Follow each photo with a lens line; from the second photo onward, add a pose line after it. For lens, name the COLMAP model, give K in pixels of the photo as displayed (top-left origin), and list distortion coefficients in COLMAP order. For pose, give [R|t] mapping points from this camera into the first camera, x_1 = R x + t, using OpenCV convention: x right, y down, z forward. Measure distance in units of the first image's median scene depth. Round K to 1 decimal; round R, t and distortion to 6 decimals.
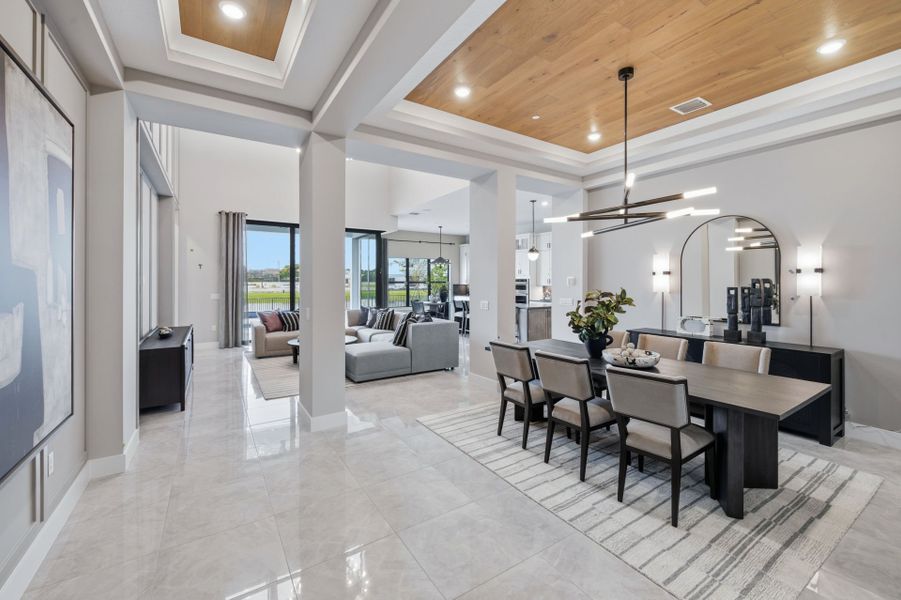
lens RADIAL K [[369.1, 0, 437.5], [0, 369.1, 282.0], [0, 0, 1]] dist [-0.002893, -0.002144]
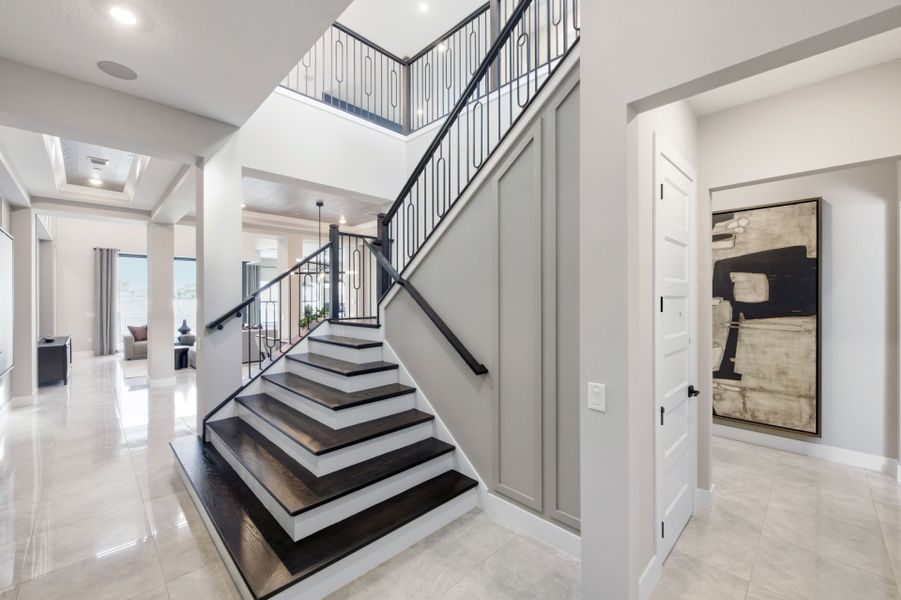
lens RADIAL K [[369.1, 0, 447.5], [0, 369.1, 302.1], [0, 0, 1]] dist [-0.002893, -0.002144]
pose [[0.975268, -0.001458, 0.221020, 0.309146], [-0.000102, 0.999975, 0.007045, -0.014540], [-0.221025, -0.006893, 0.975244, -0.493042]]
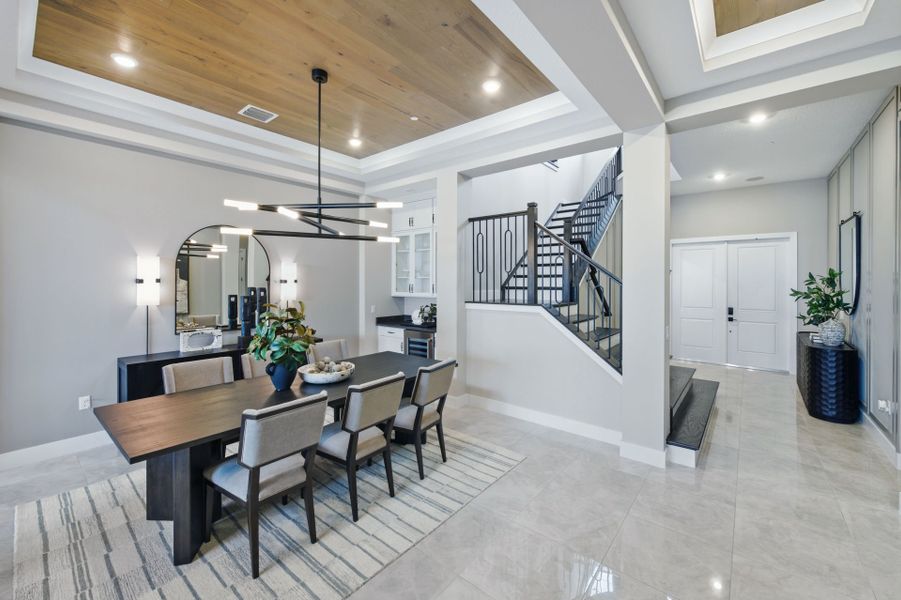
lens RADIAL K [[369.1, 0, 456.9], [0, 369.1, 280.9], [0, 0, 1]] dist [-0.002893, -0.002144]
pose [[-0.348256, -0.003873, 0.937391, -0.763350], [-0.002146, 0.999992, 0.003334, -0.060353], [-0.937397, -0.000851, -0.348262, 1.508193]]
